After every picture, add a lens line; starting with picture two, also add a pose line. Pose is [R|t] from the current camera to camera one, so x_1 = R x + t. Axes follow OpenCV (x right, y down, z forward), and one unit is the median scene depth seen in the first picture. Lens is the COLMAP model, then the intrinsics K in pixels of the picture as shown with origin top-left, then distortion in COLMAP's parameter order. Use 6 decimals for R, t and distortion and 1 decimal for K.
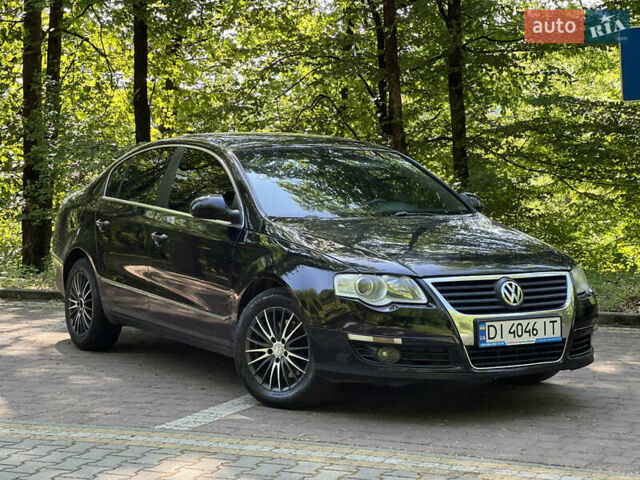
lens RADIAL K [[1415.6, 0, 320.0], [0, 1415.6, 240.0], [0, 0, 1]] dist [0.213306, -0.345351]
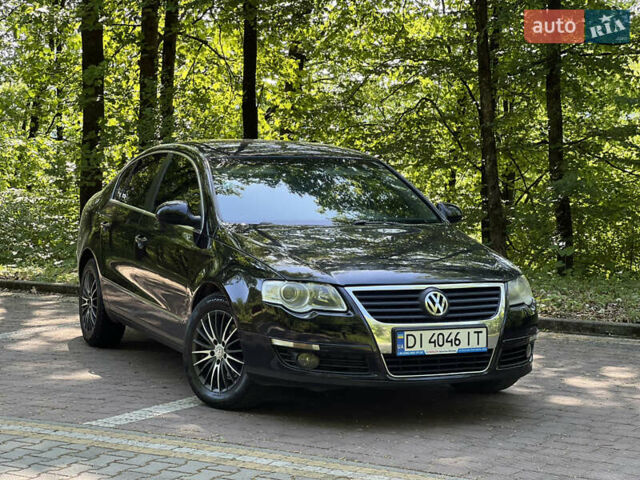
lens RADIAL K [[1415.6, 0, 320.0], [0, 1415.6, 240.0], [0, 0, 1]] dist [0.213306, -0.345351]
pose [[0.991127, 0.019995, -0.131409, 0.185211], [-0.019803, 0.999800, 0.002769, -0.009086], [0.131438, -0.000142, 0.991324, -0.018003]]
